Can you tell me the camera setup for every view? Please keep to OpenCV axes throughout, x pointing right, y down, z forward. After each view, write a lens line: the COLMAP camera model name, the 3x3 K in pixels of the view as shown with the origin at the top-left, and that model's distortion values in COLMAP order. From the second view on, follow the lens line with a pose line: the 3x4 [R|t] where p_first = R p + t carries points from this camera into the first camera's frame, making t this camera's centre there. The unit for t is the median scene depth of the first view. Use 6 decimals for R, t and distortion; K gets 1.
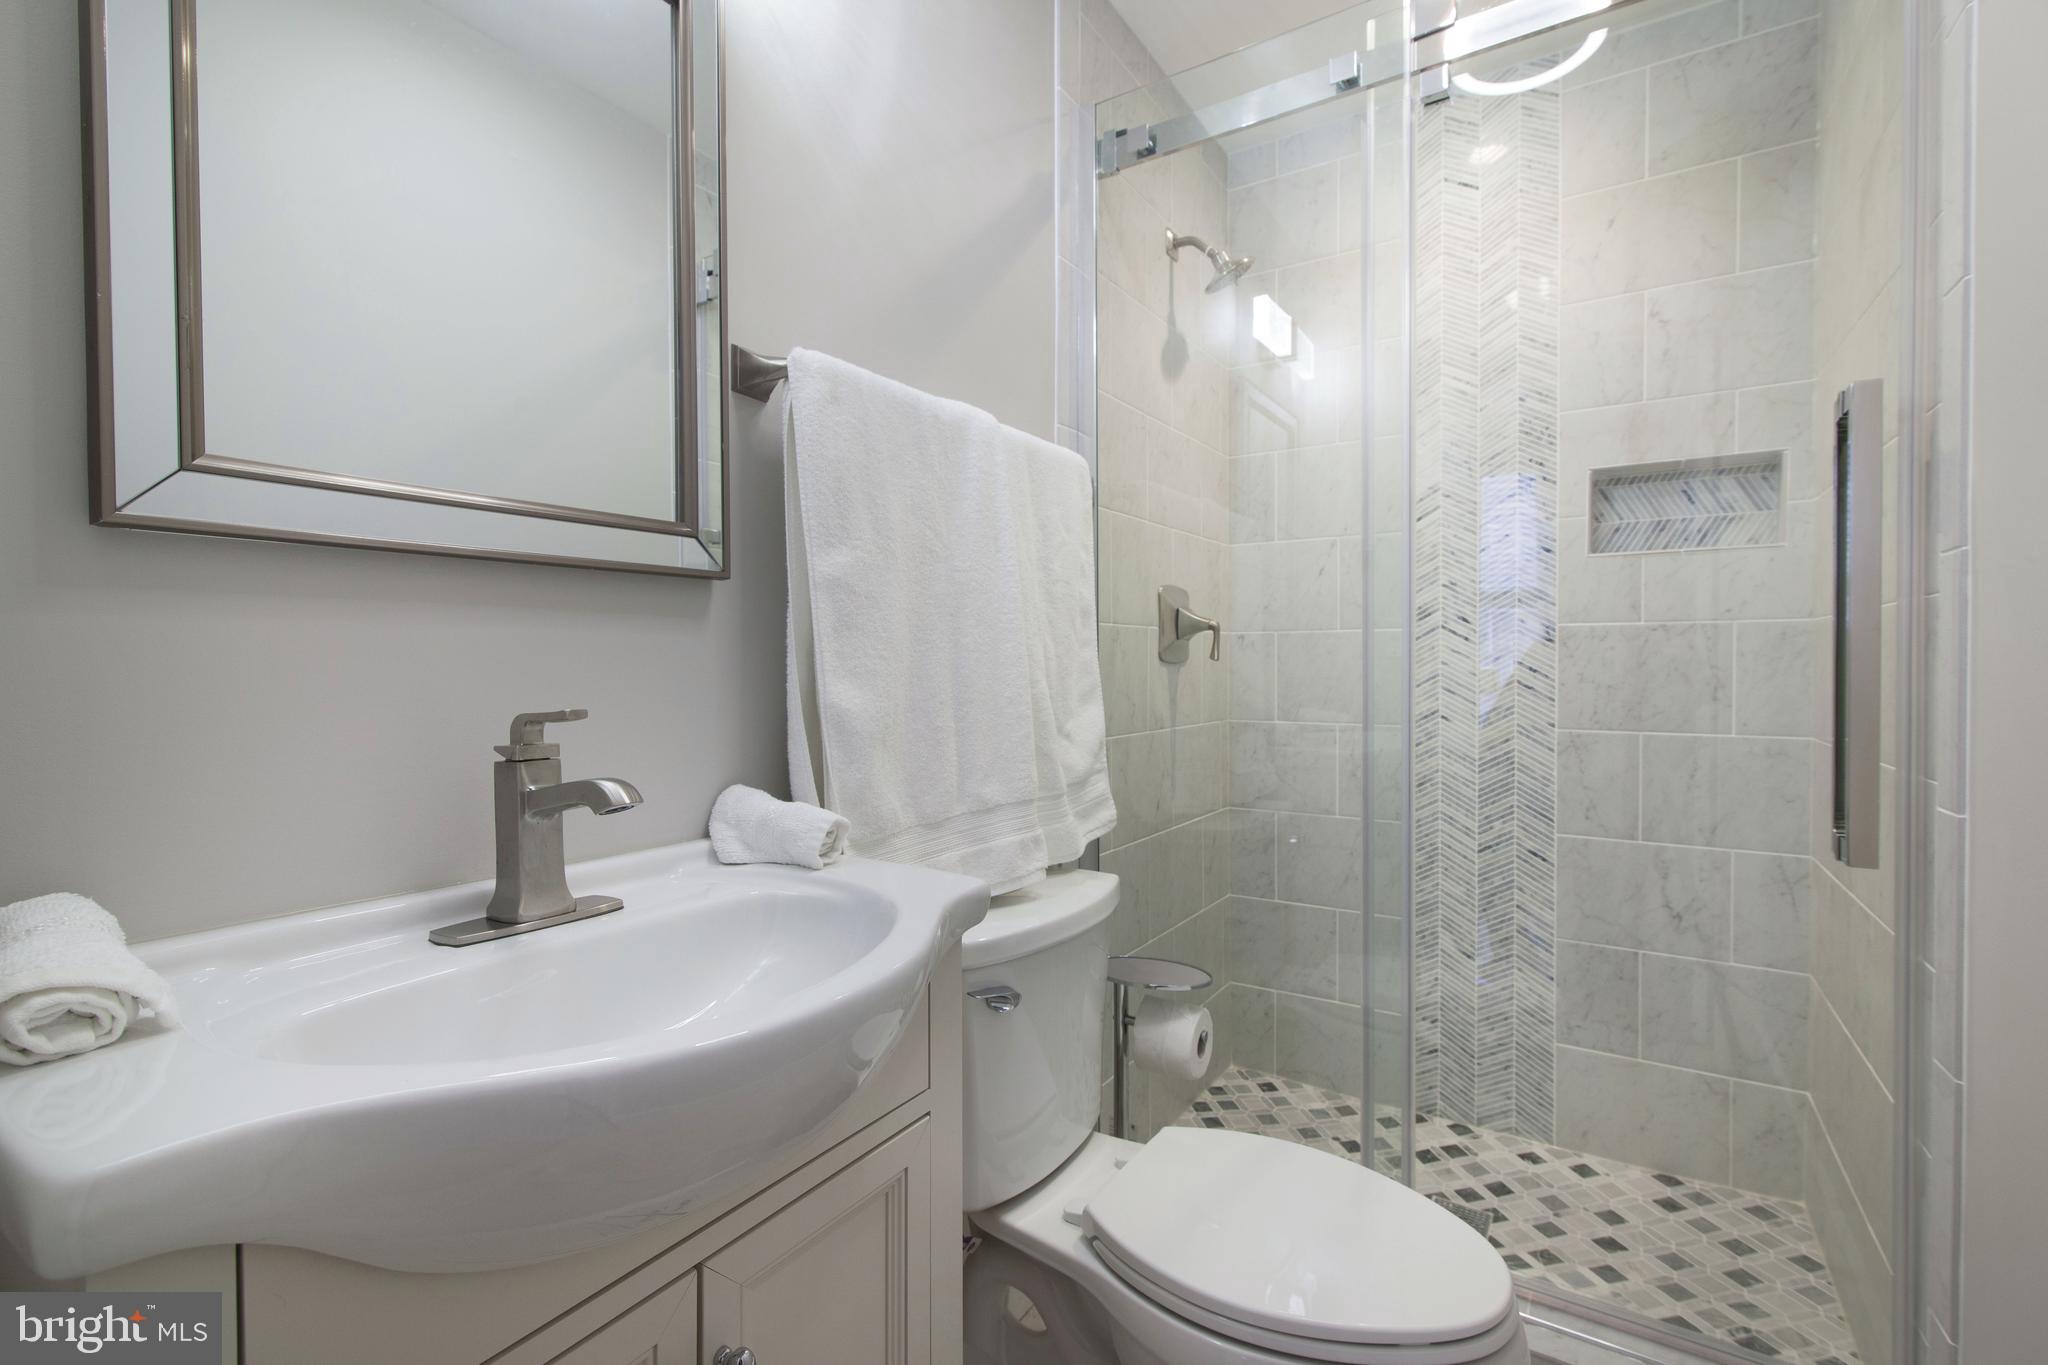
lens RADIAL K [[940.6, 0, 1017.9], [0, 940.6, 681.8], [0, 0, 1]] dist [-0.001828, 0.000152]
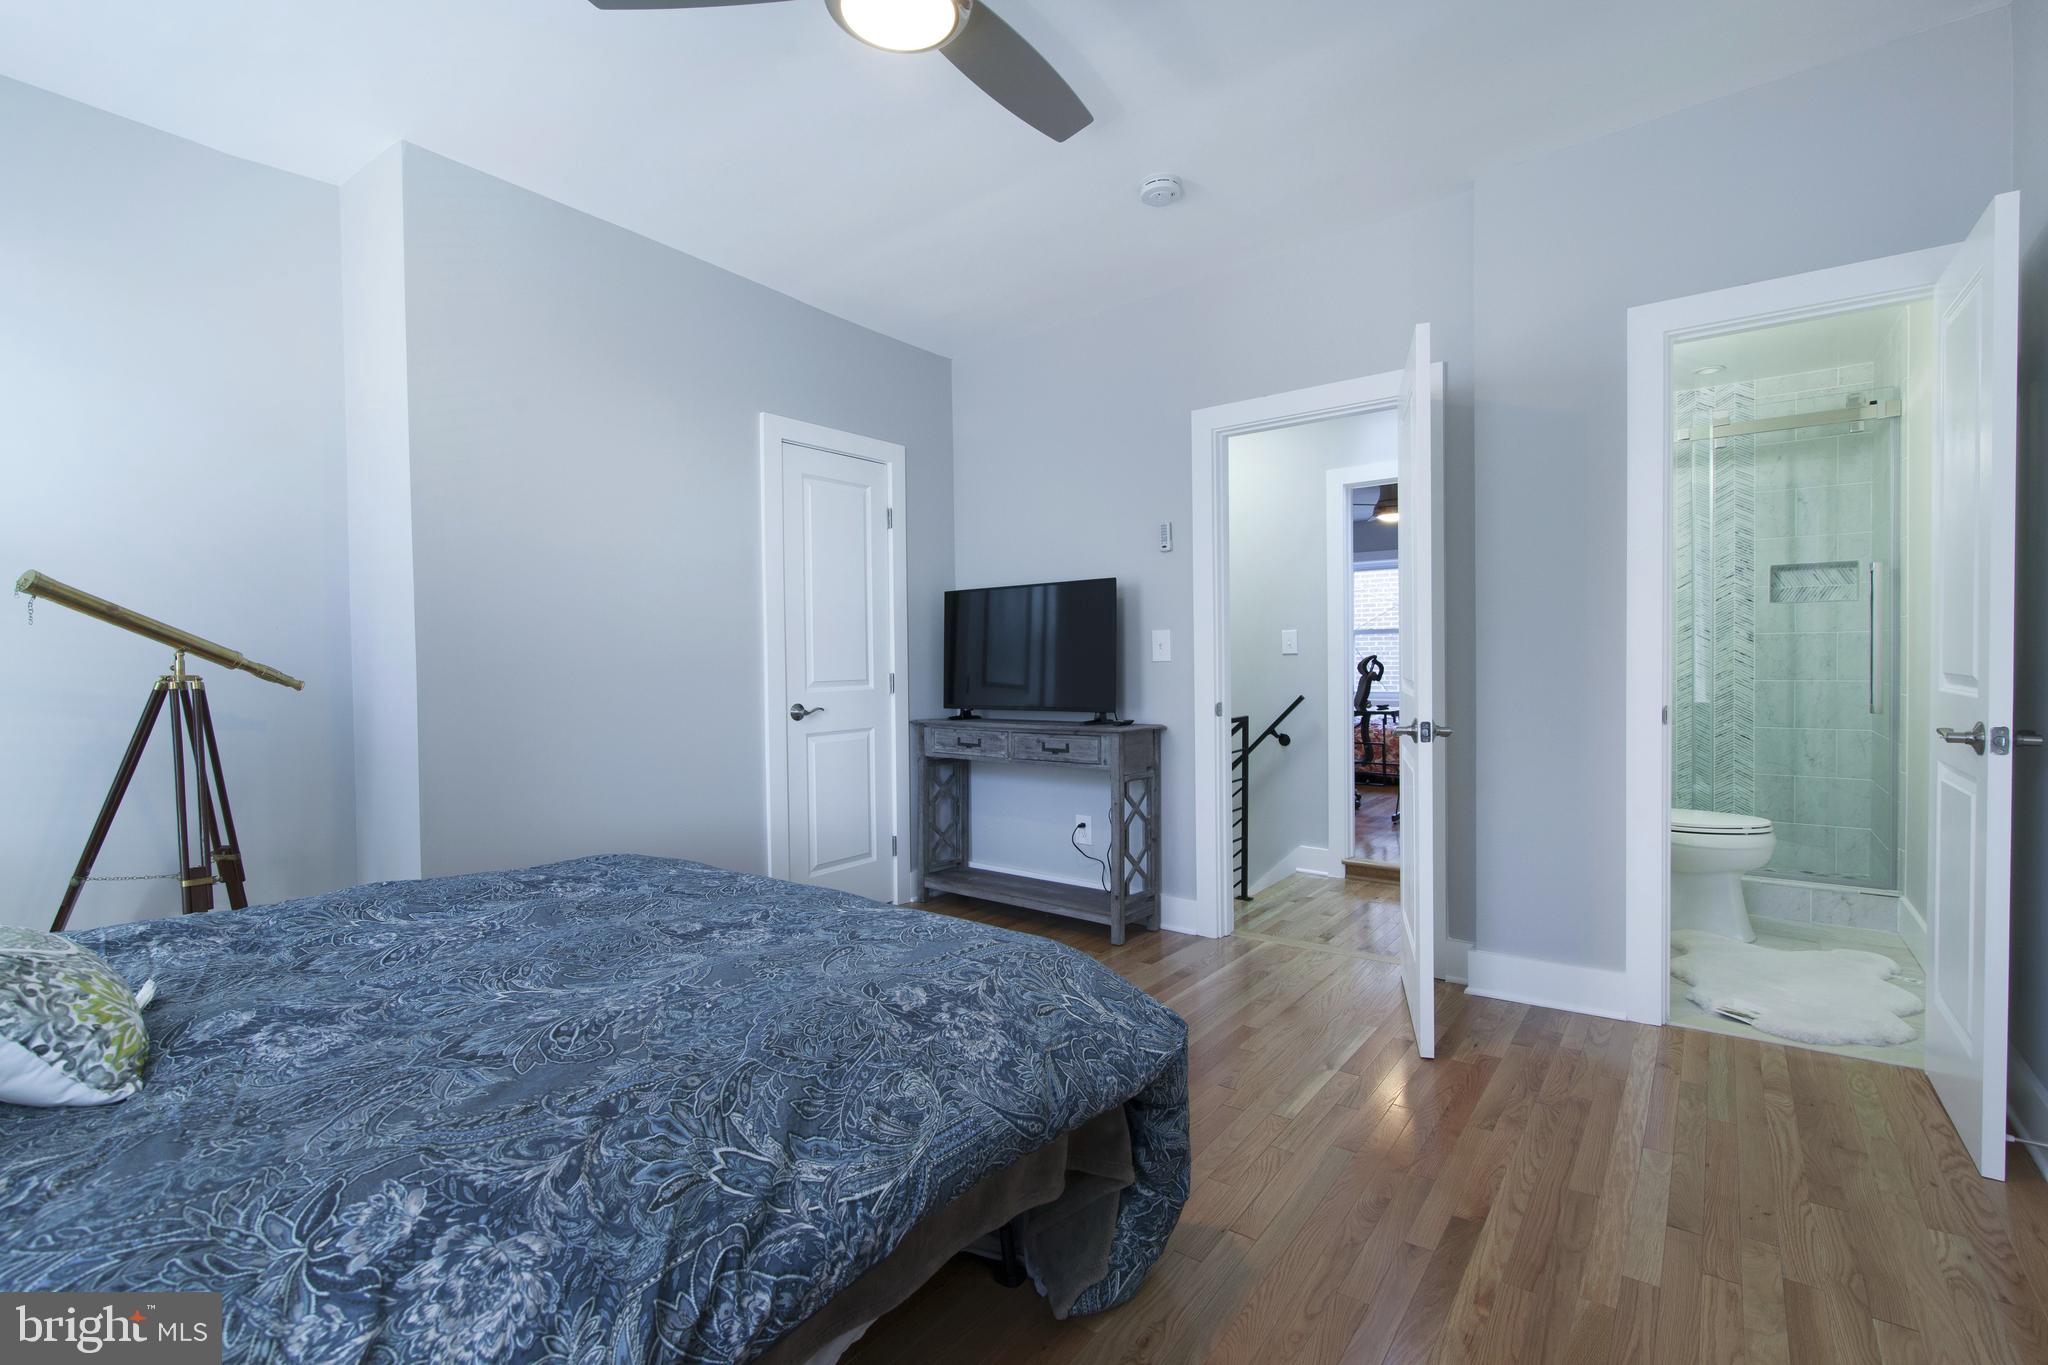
lens RADIAL K [[940.6, 0, 1028.3], [0, 940.6, 680.4], [0, 0, 1]] dist [-0.001828, 0.000152]
pose [[0.998749, -0.006508, -0.049583, -1.035738], [0.006561, 0.999978, 0.000900, 0.037170], [0.049576, -0.001225, 0.998770, -1.312285]]
